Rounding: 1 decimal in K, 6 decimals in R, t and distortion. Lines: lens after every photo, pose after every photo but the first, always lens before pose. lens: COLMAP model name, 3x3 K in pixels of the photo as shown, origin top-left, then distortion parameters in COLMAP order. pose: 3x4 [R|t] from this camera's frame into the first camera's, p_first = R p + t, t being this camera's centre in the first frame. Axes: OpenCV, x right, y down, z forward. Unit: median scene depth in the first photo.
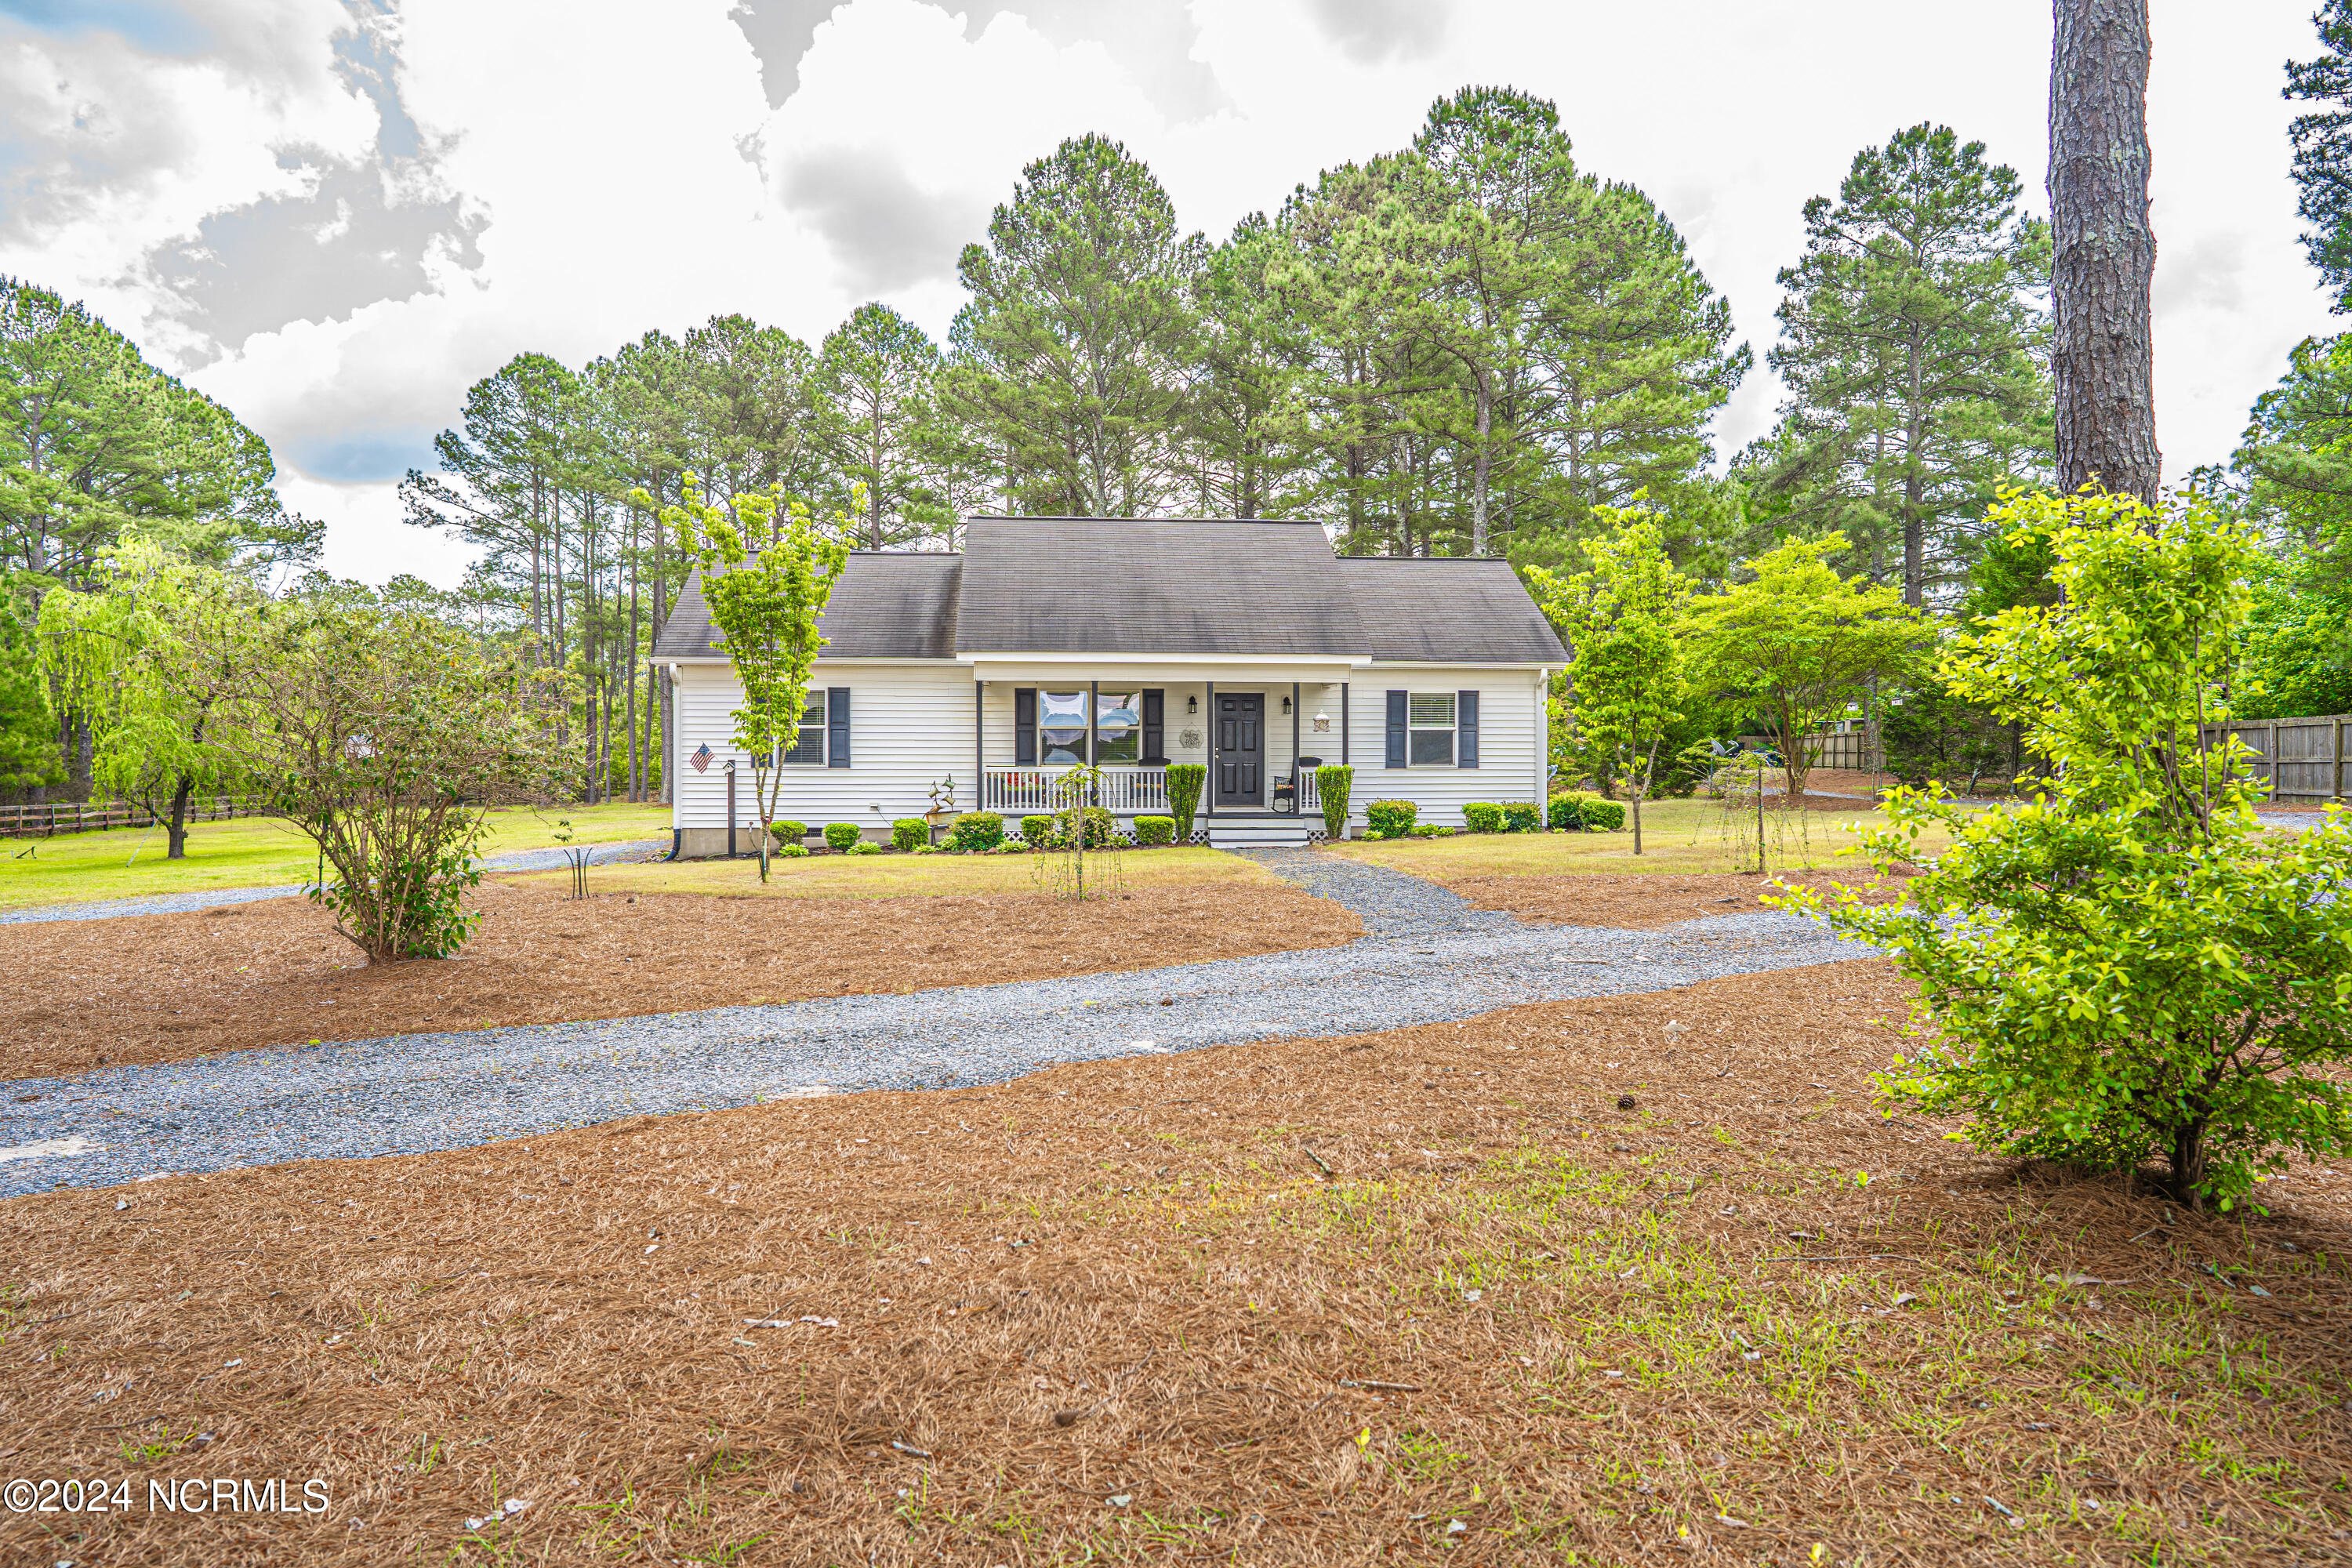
lens RADIAL K [[1549.2, 0, 1176.0], [0, 1549.2, 784.0], [0, 0, 1]] dist [-0.043731, 0.051498]
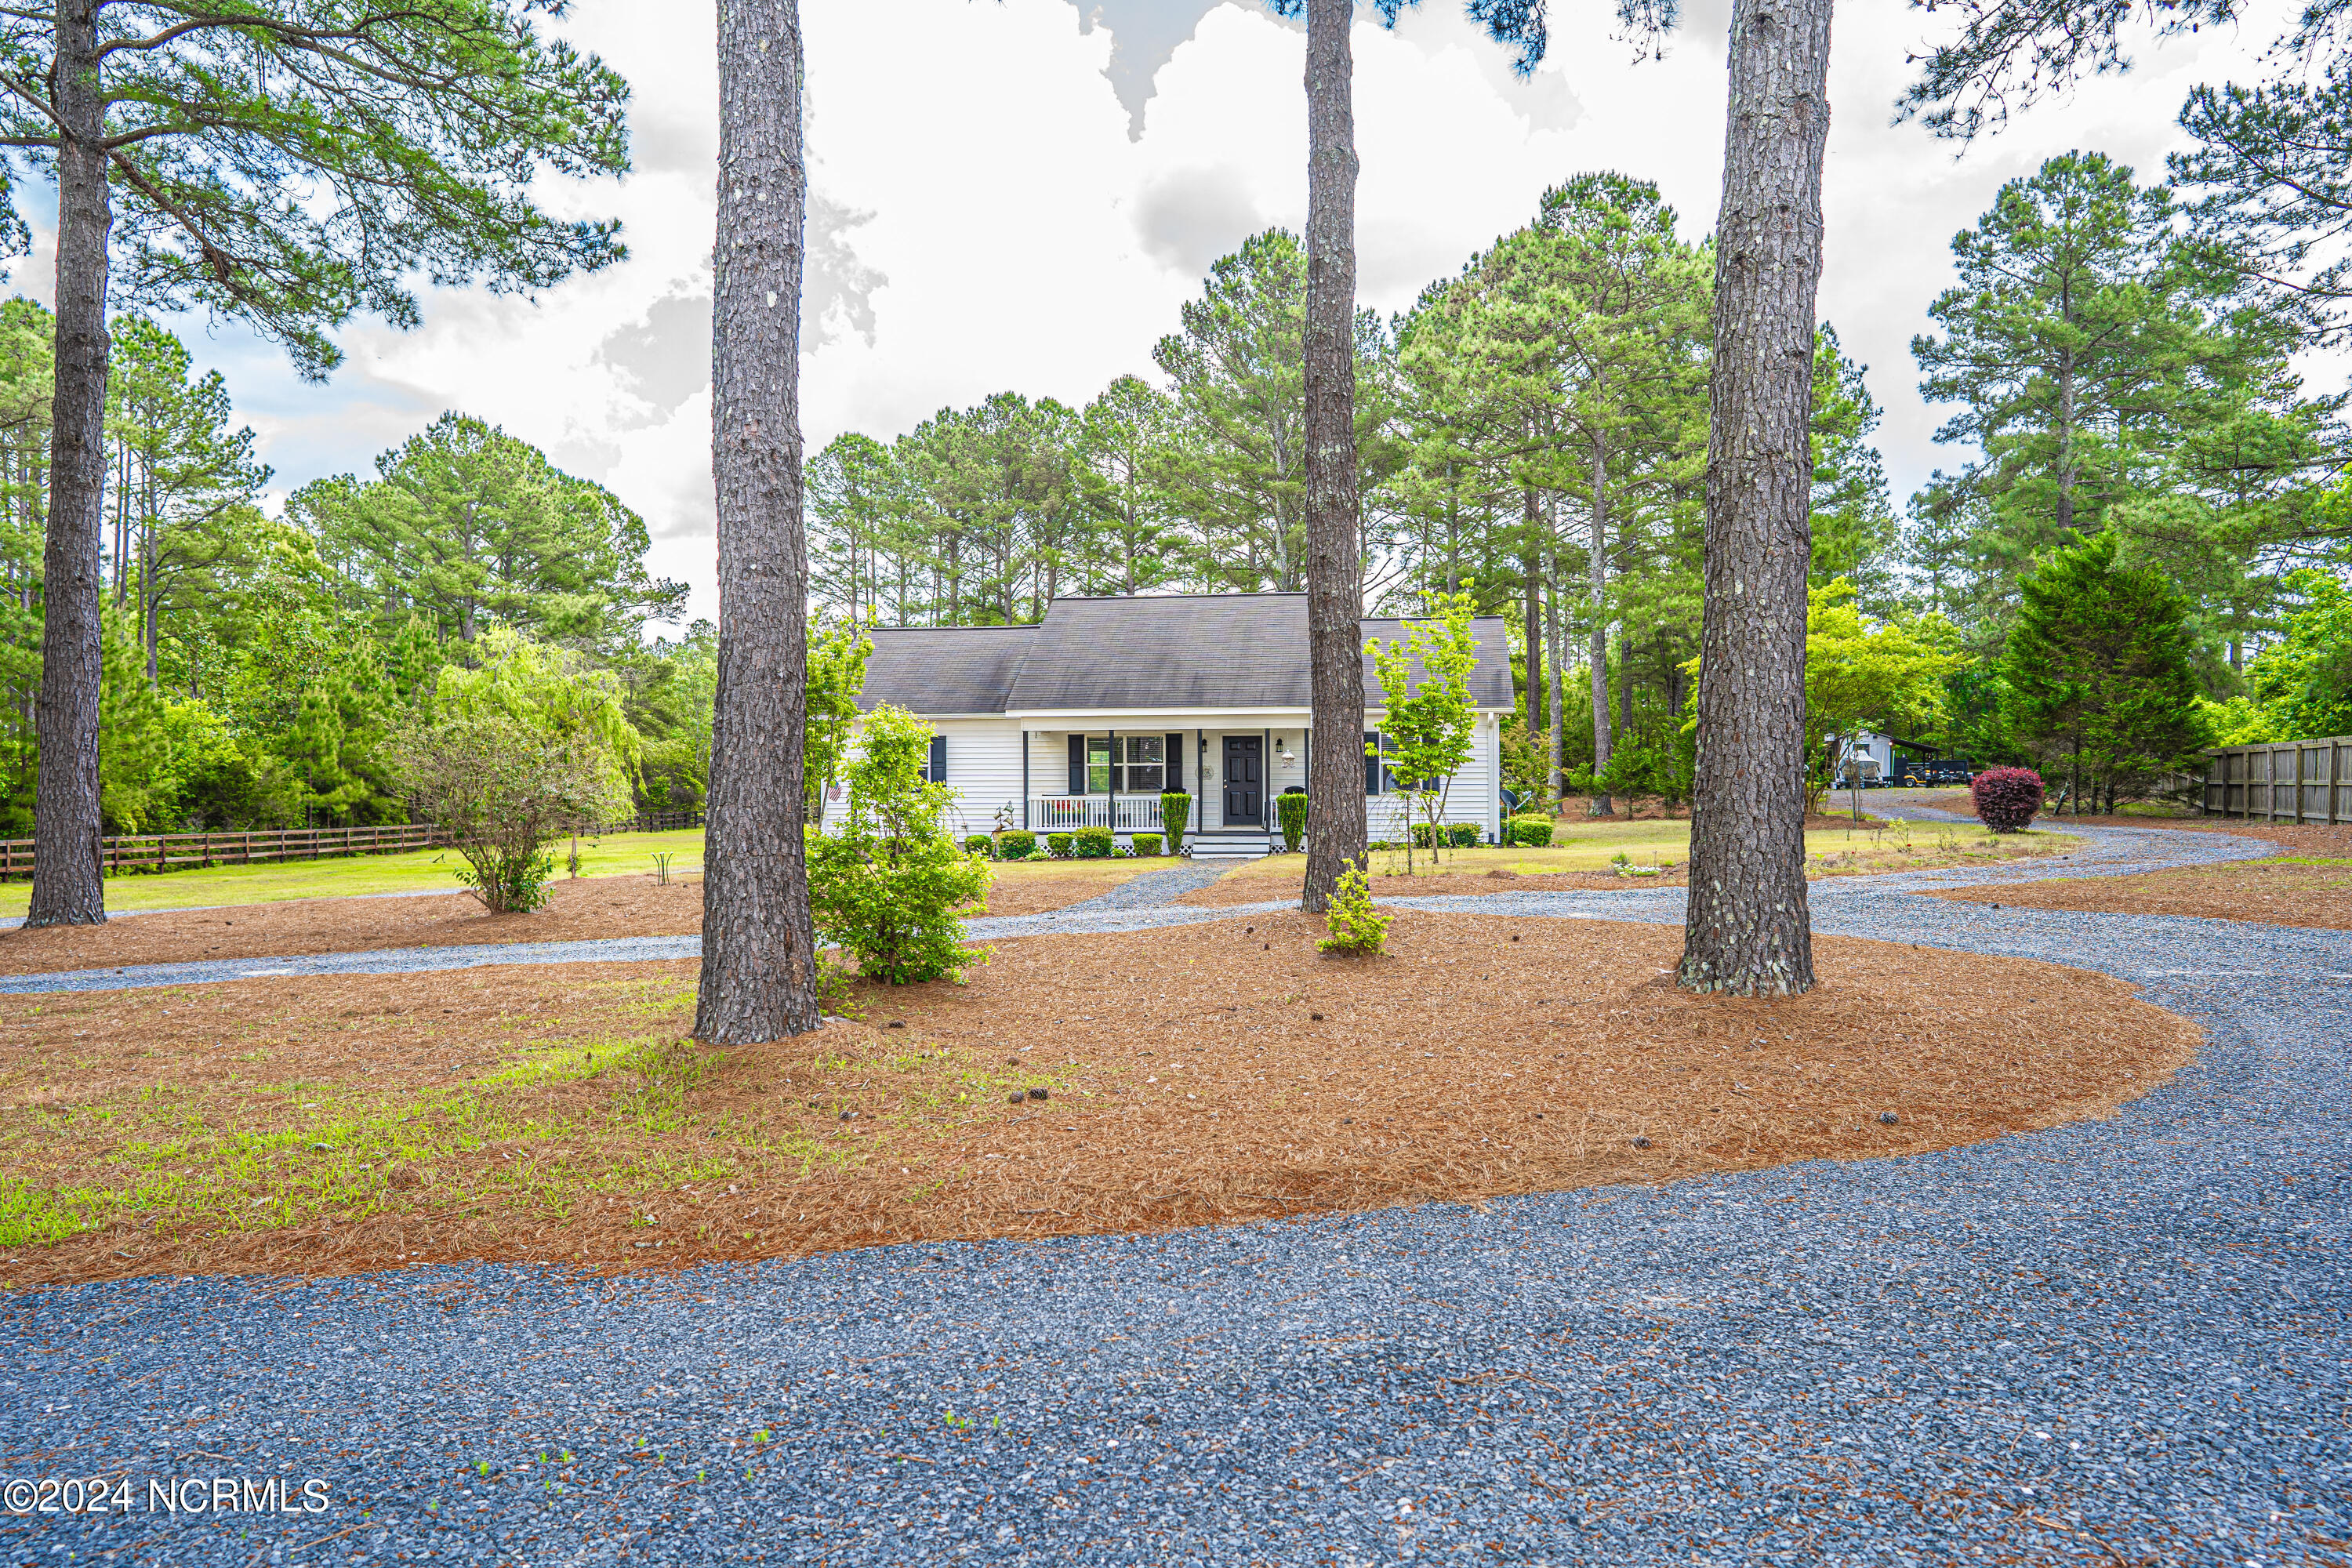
lens RADIAL K [[1549.2, 0, 1176.0], [0, 1549.2, 784.0], [0, 0, 1]] dist [-0.043731, 0.051498]
pose [[0.973049, -0.005261, -0.230538, 0.277091], [0.002932, 0.999941, -0.010441, -0.006507], [0.230579, 0.009484, 0.973007, -0.236019]]
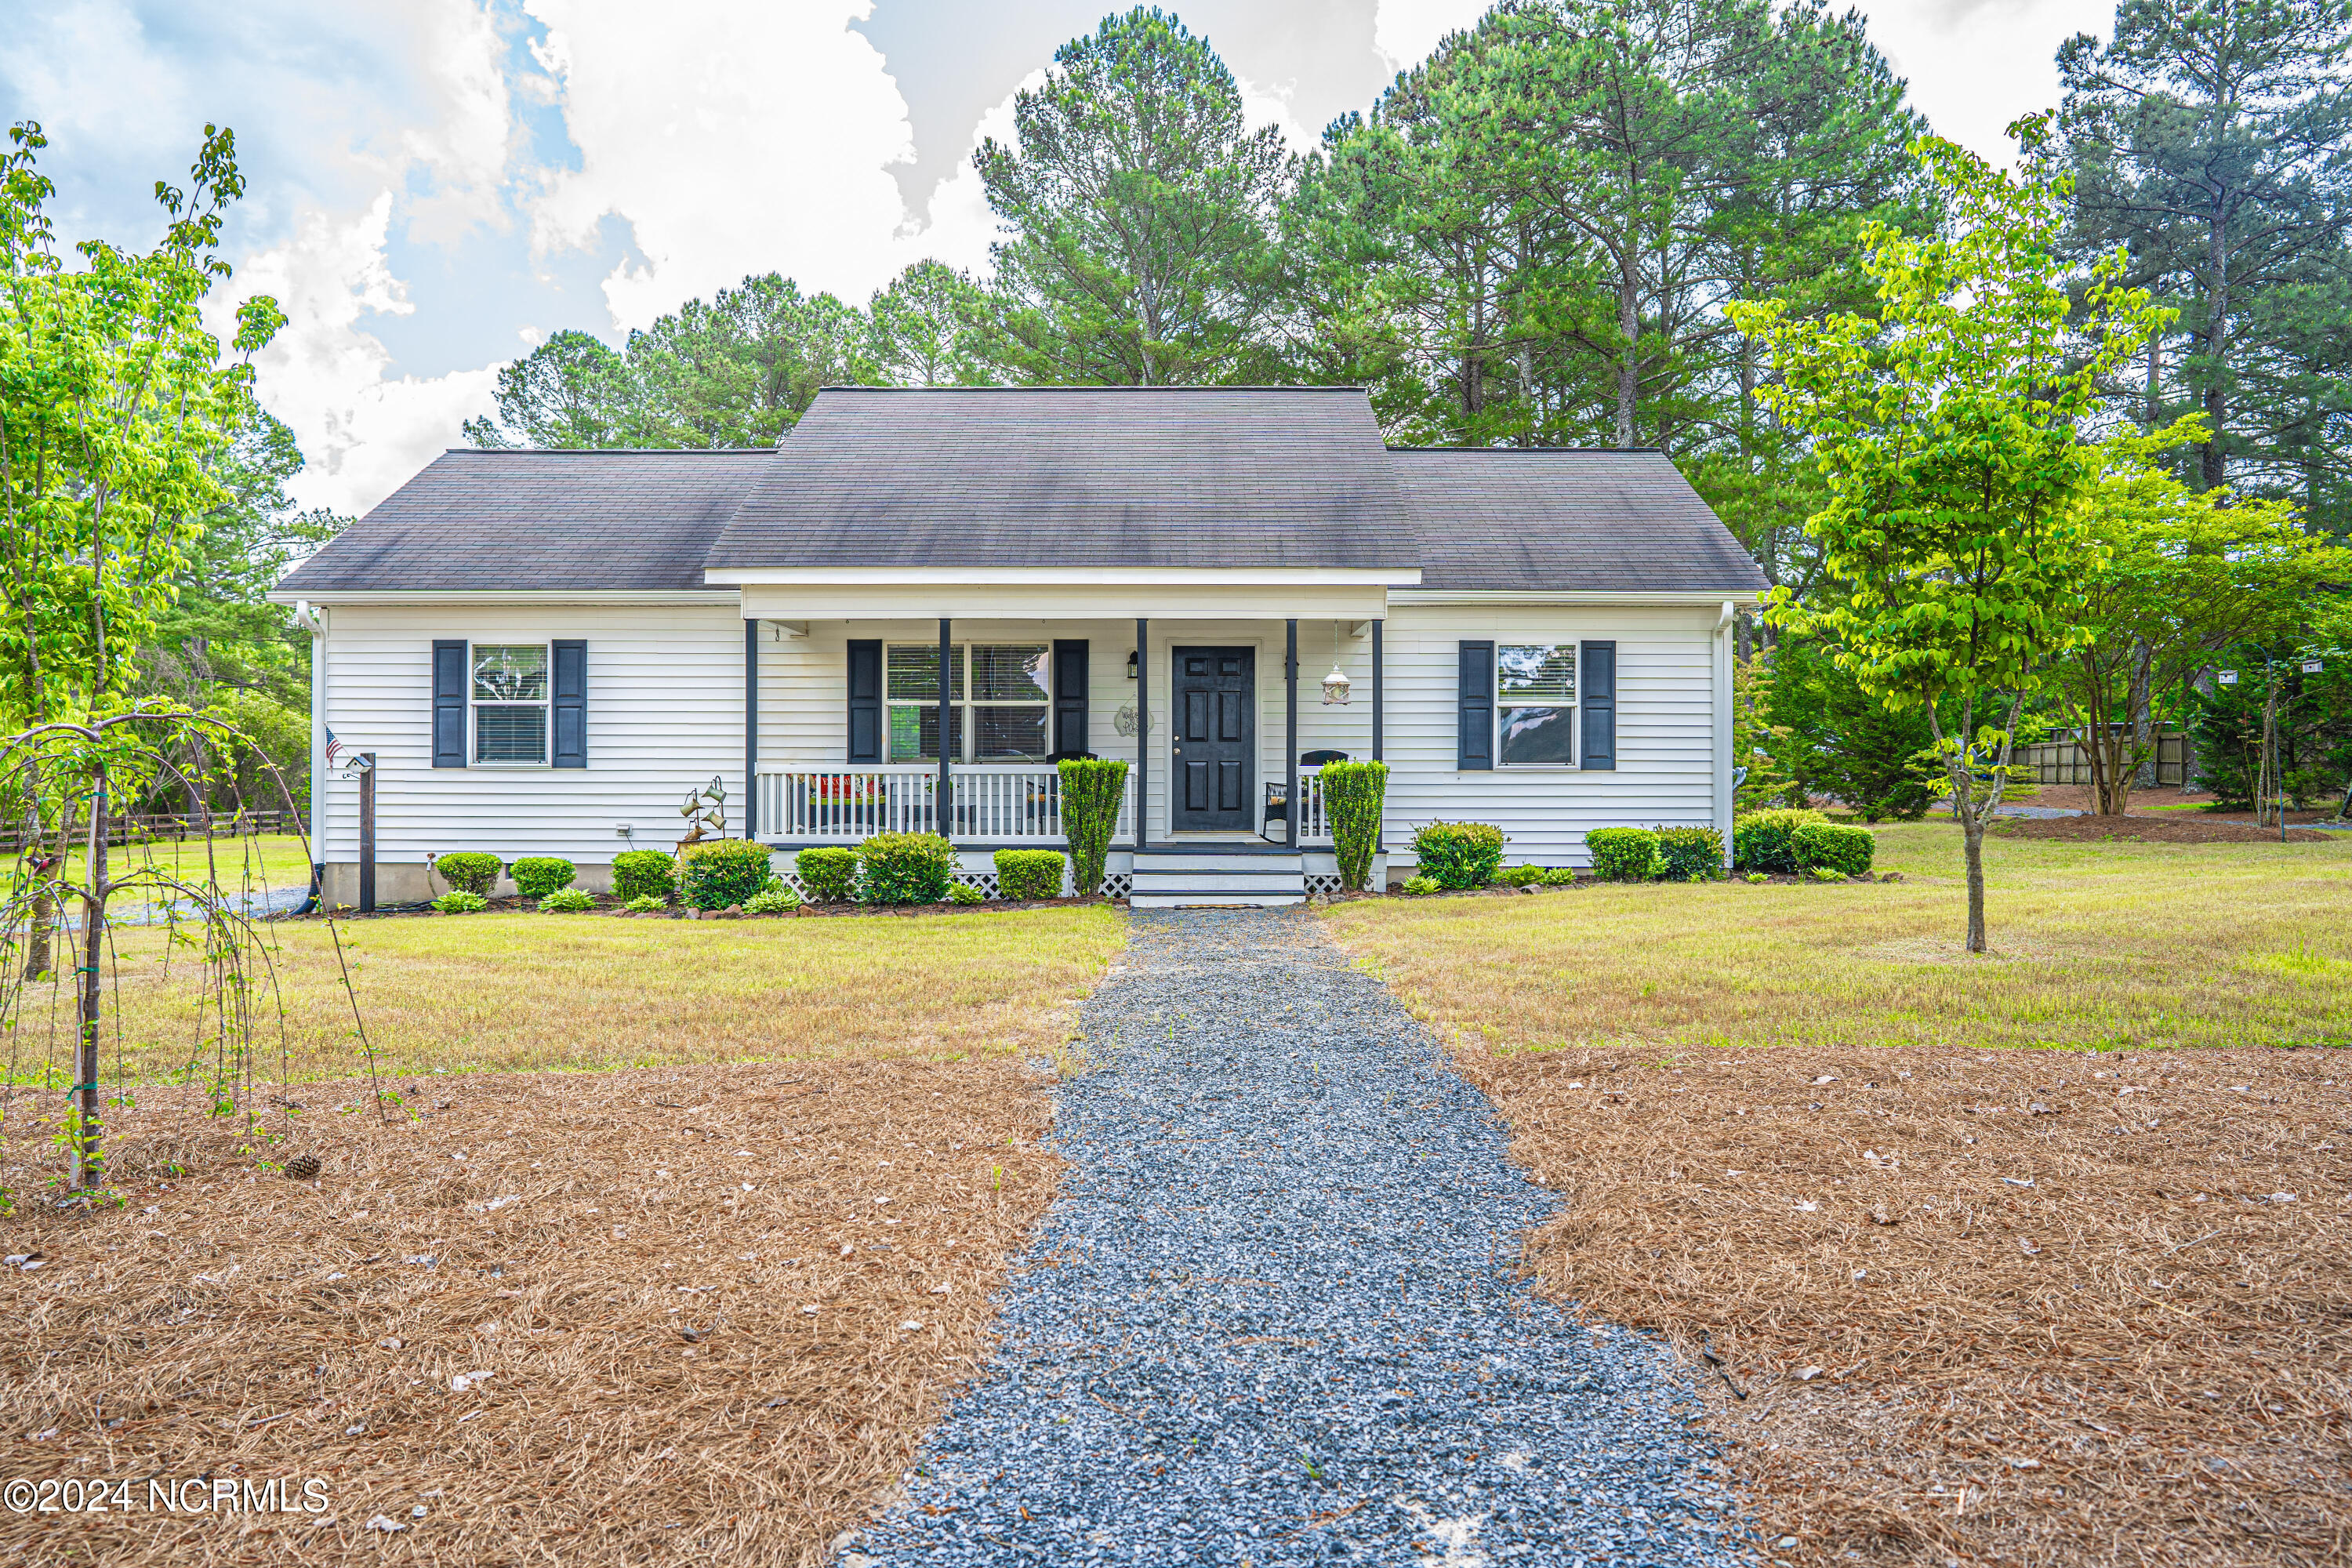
lens RADIAL K [[1552.5, 0, 1159.1], [0, 1552.5, 784.5], [0, 0, 1]] dist [-0.047207, 0.053645]
pose [[0.994749, 0.001846, -0.102327, 0.081832], [-0.003094, 0.999923, -0.012041, 0.003098], [0.102297, 0.012294, 0.994678, 0.389252]]
